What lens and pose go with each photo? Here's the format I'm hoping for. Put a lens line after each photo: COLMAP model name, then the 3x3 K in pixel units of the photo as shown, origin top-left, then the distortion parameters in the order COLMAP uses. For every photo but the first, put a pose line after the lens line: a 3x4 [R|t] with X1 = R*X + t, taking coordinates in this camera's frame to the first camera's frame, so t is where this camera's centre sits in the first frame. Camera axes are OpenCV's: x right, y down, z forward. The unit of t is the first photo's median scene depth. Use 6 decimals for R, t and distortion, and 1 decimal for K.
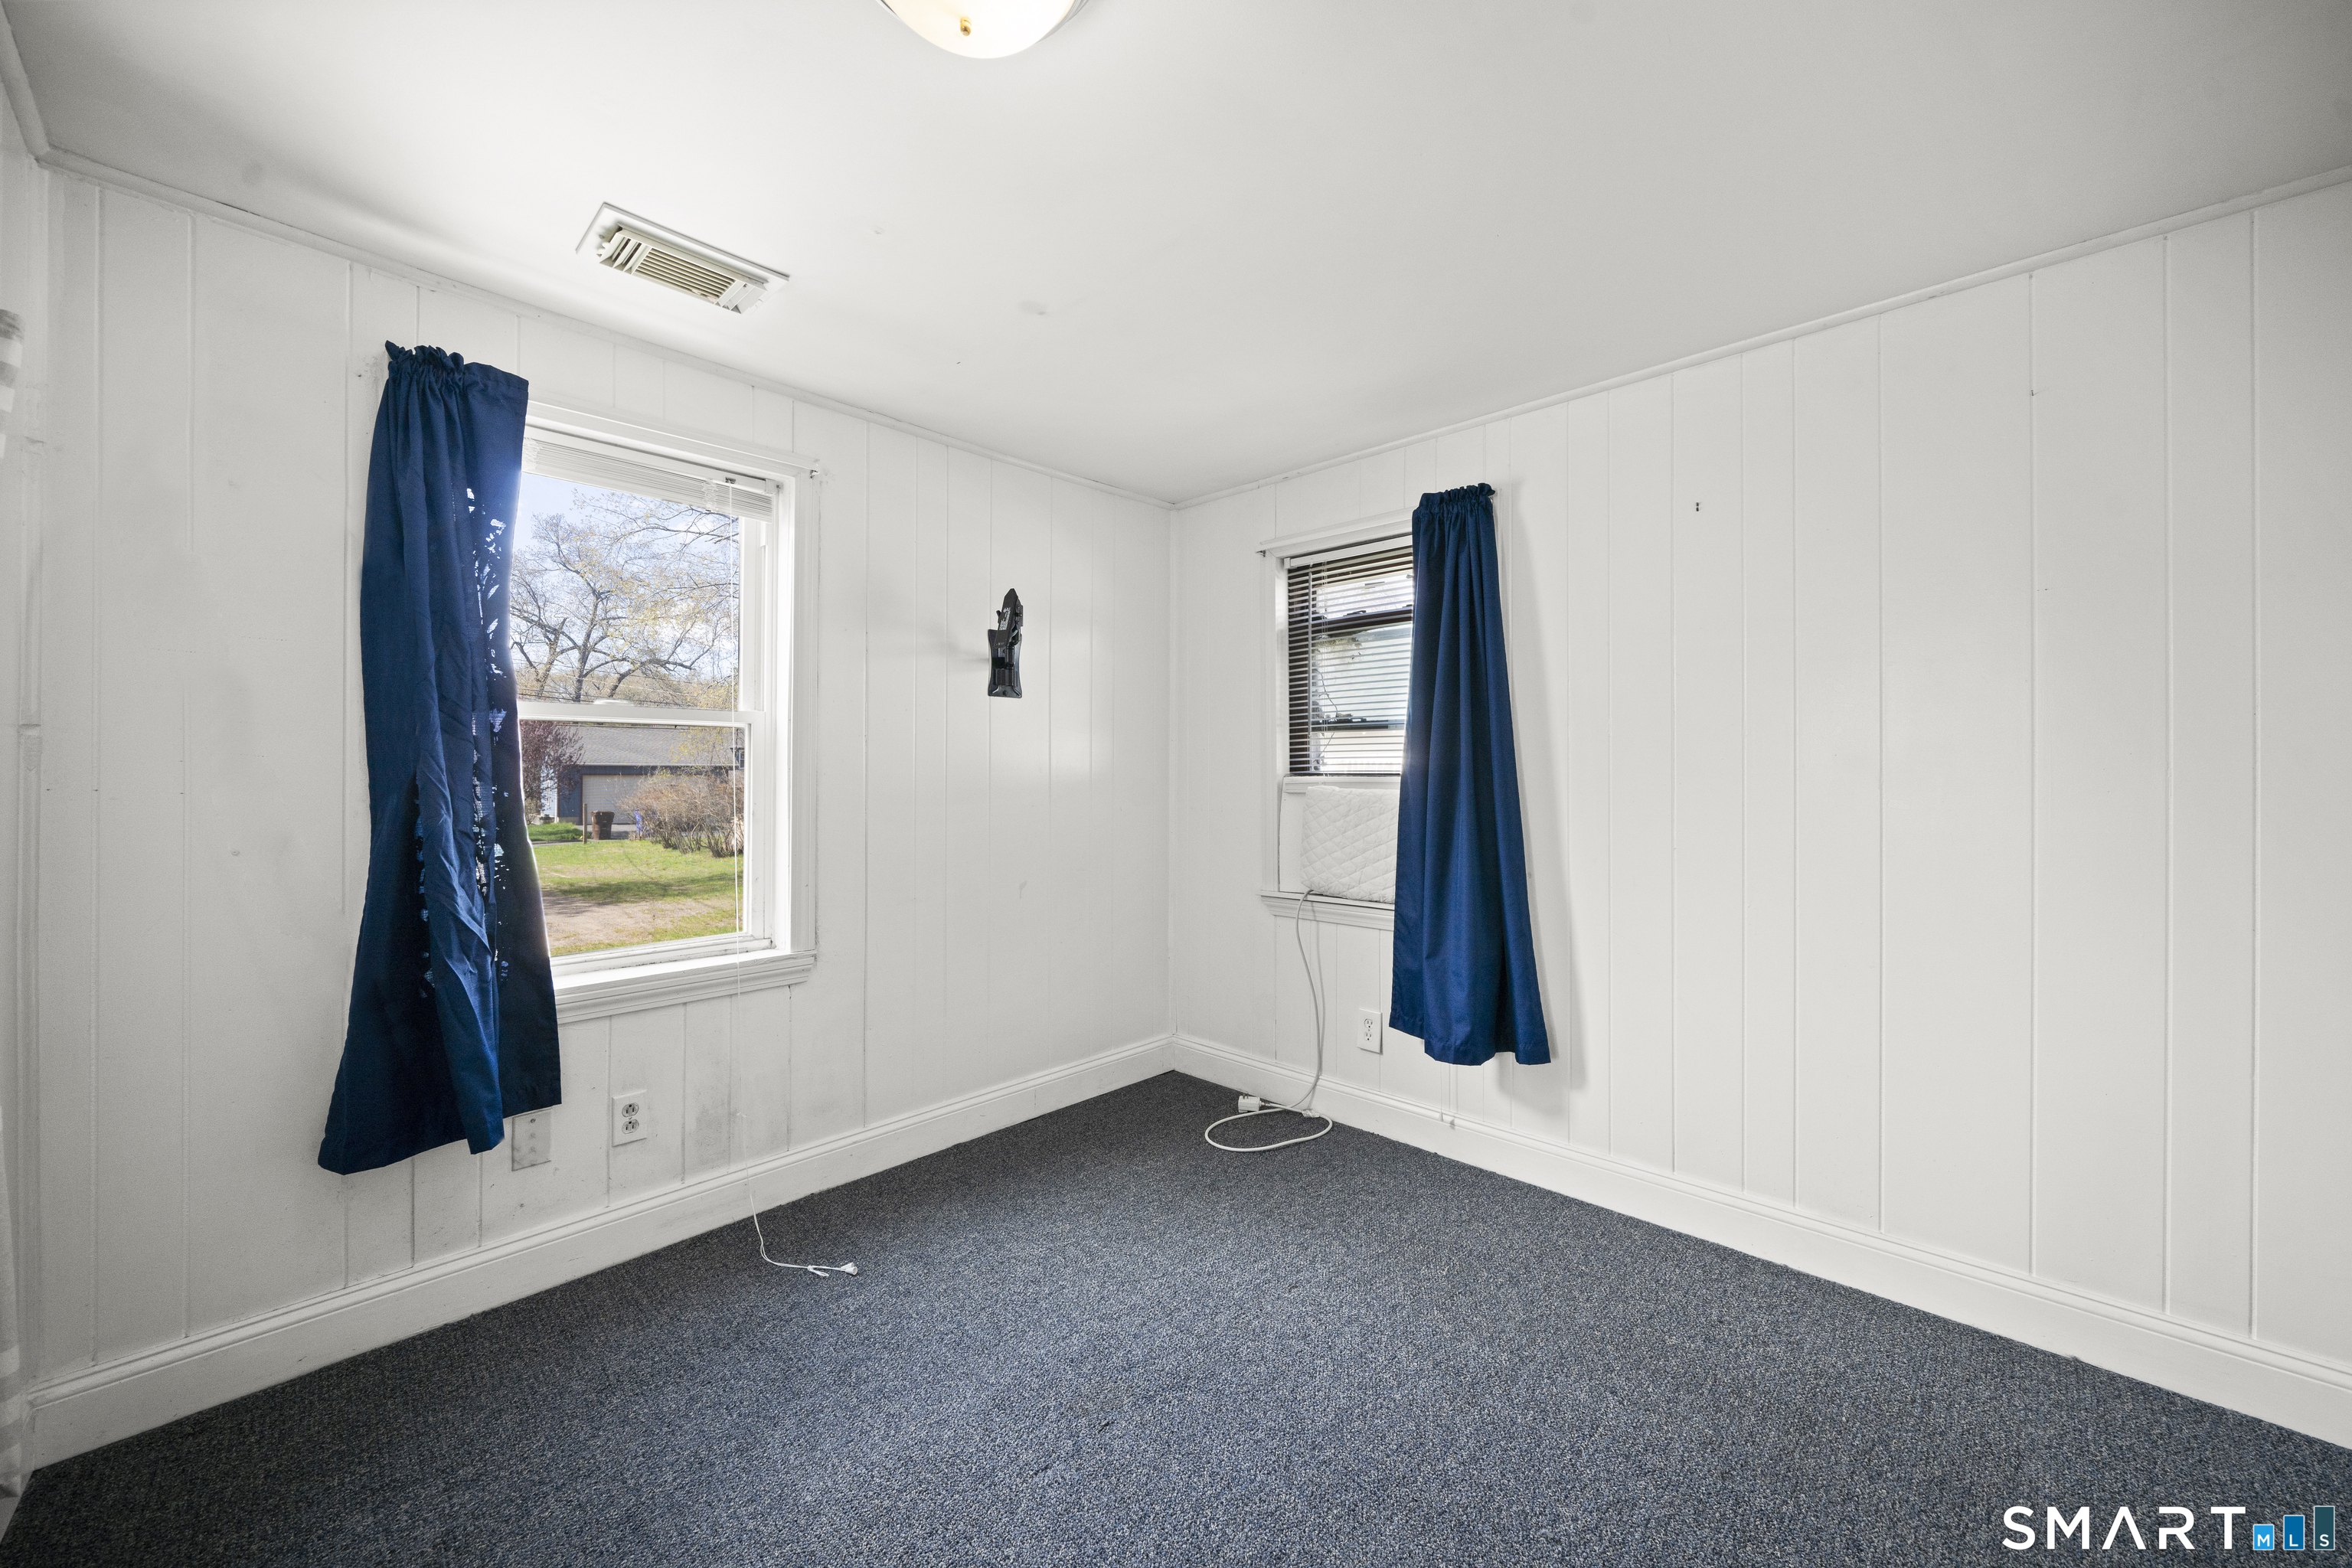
lens RADIAL K [[884.4, 0, 1172.3], [0, 884.4, 776.6], [0, 0, 1]] dist [-0.002164, 0.000361]
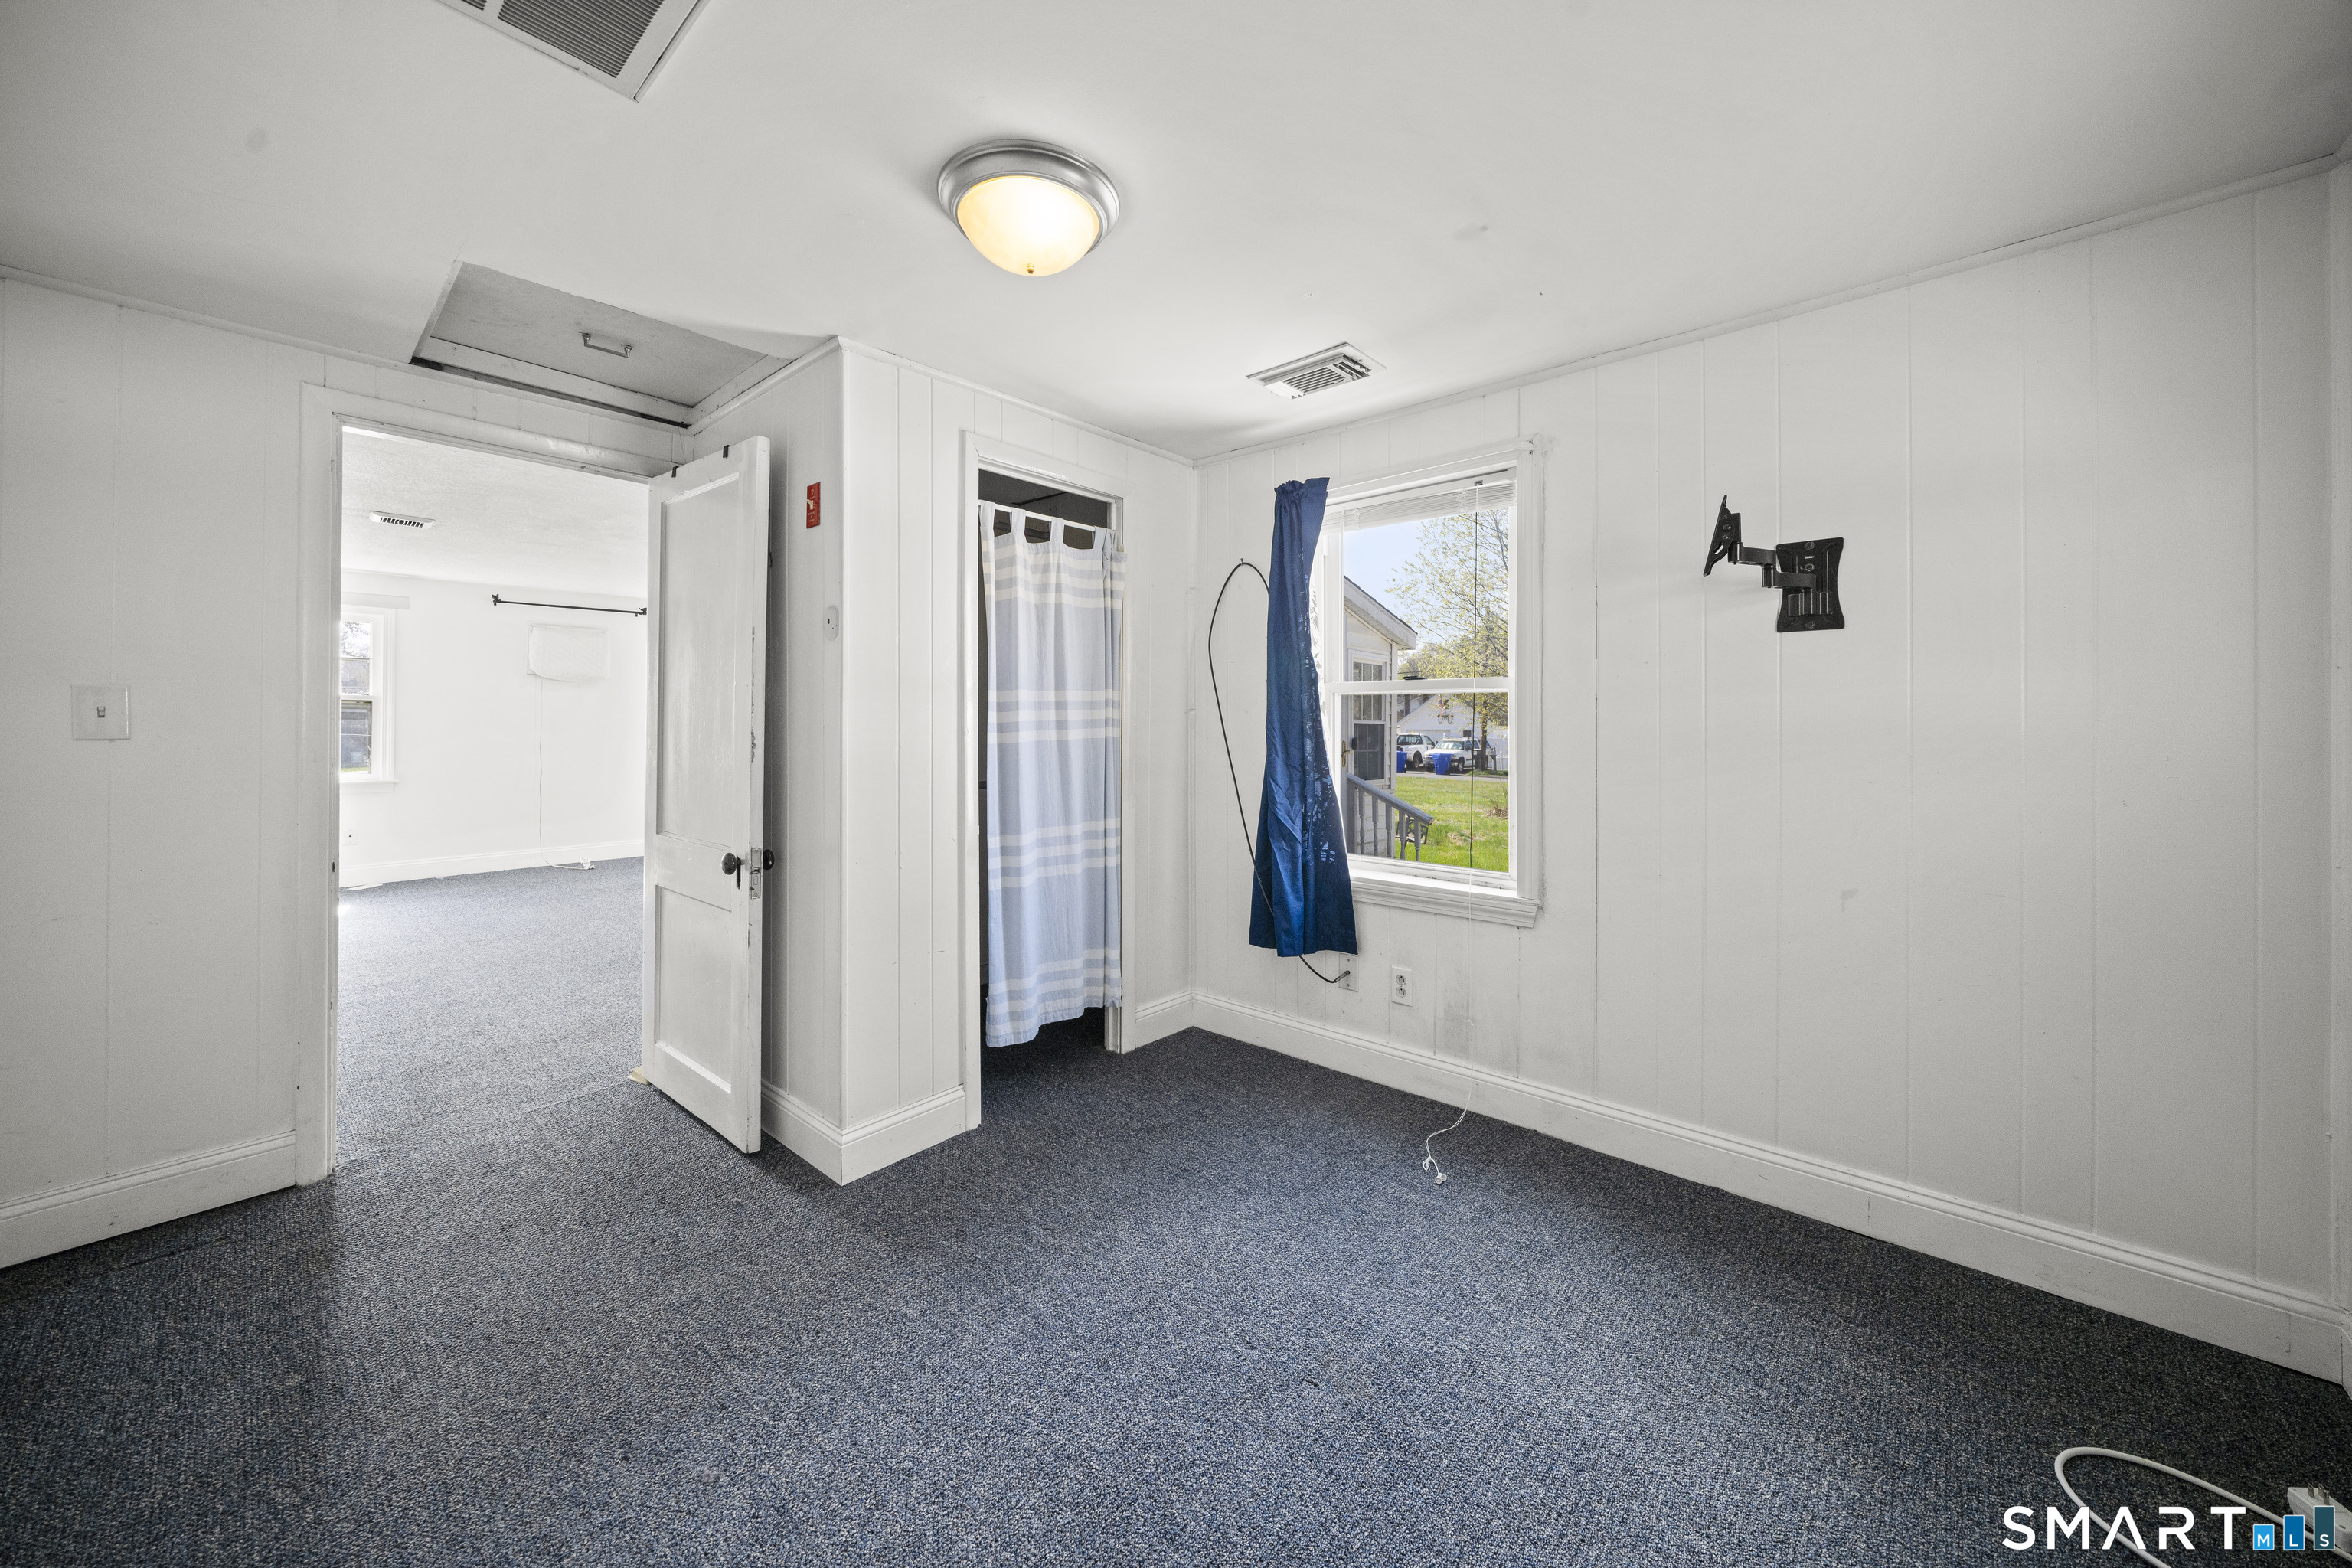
lens RADIAL K [[816.9, 0, 1167.4], [0, 816.9, 727.9], [0, 0, 1]] dist [-0.004205, -0.000119]
pose [[0.050033, 0.010494, -0.998692, 0.576336], [-0.000456, 0.999945, 0.010484, -0.020807], [0.998747, -0.000069, 0.050035, 0.543633]]
